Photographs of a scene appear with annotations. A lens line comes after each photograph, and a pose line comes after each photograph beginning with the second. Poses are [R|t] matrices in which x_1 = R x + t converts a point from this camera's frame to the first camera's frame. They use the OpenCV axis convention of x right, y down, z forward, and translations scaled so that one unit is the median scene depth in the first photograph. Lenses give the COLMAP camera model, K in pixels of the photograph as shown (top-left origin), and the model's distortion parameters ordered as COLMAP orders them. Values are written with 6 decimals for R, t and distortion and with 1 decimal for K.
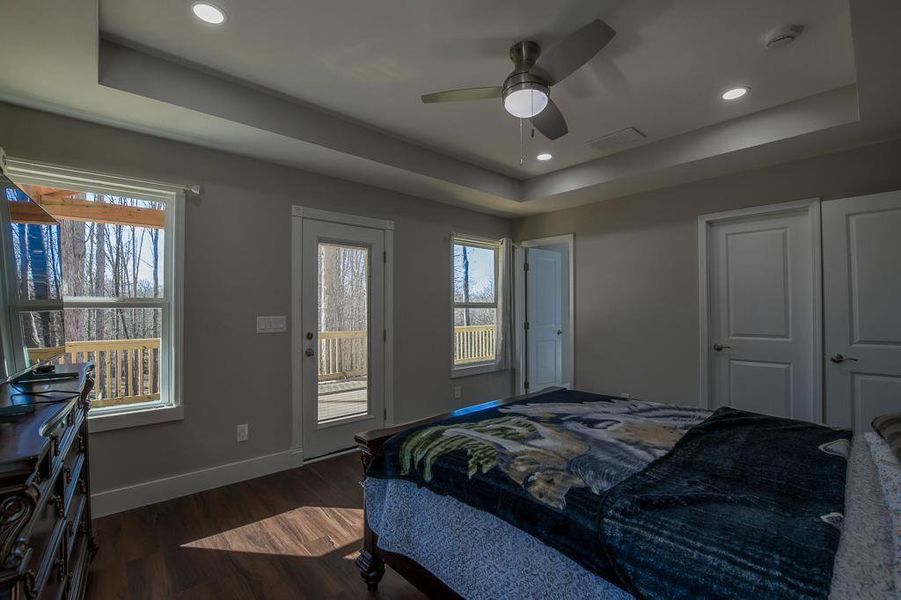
lens RADIAL K [[408.4, 0, 447.2], [0, 408.4, 303.1], [0, 0, 1]] dist [-0.023102, 0.000357]
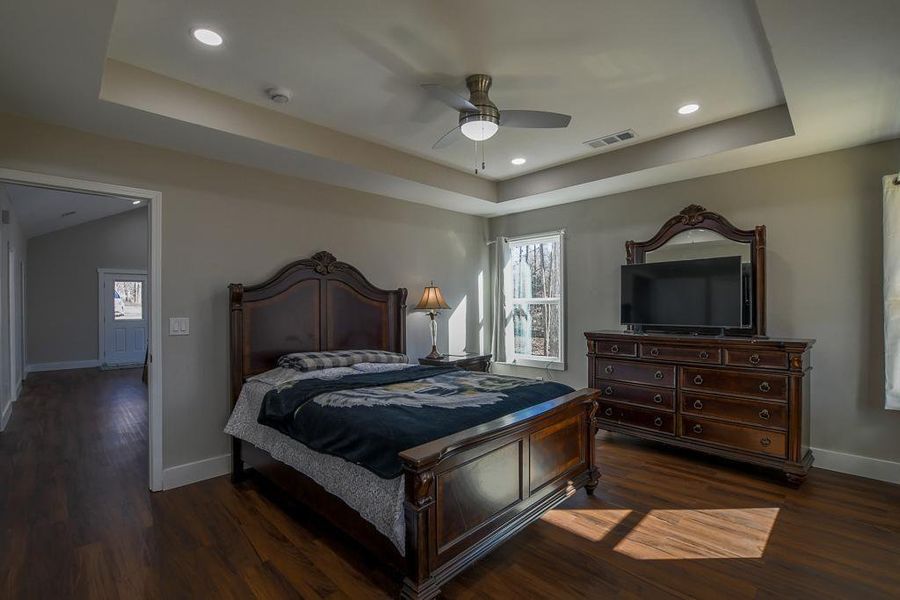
lens RADIAL K [[408.0, 0, 446.7], [0, 408.0, 303.1], [0, 0, 1]] dist [-0.023102, 0.000357]
pose [[-0.999004, 0.012038, -0.042962, 0.208647], [0.012781, 0.999773, -0.017058, 0.013749], [0.042747, -0.017590, -0.998931, 1.311996]]
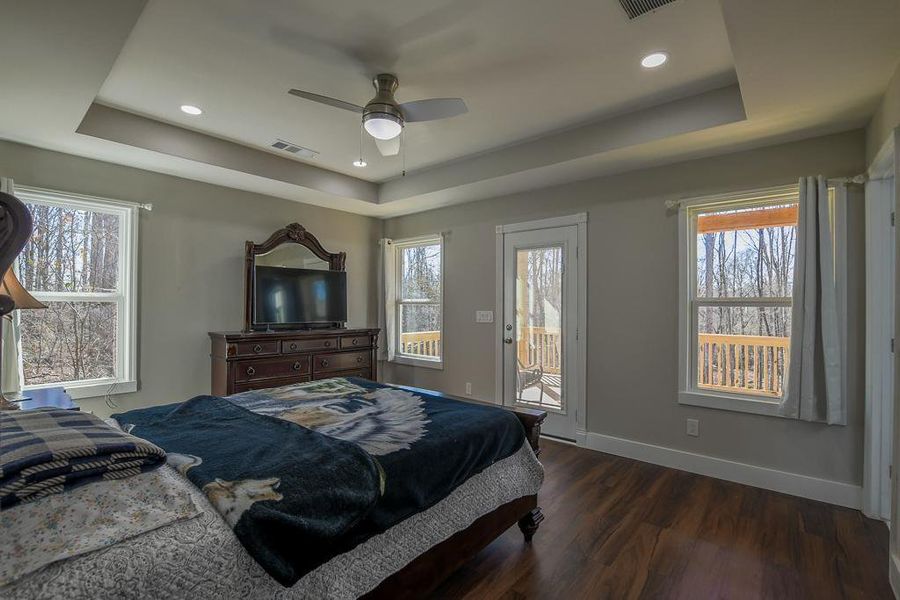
lens RADIAL K [[408.0, 0, 446.7], [0, 408.0, 303.1], [0, 0, 1]] dist [-0.023102, 0.000357]
pose [[0.121535, -0.002396, -0.992584, 0.834581], [0.005678, 0.999982, -0.001719, 0.007194], [0.992571, -0.005427, 0.121546, 0.632340]]
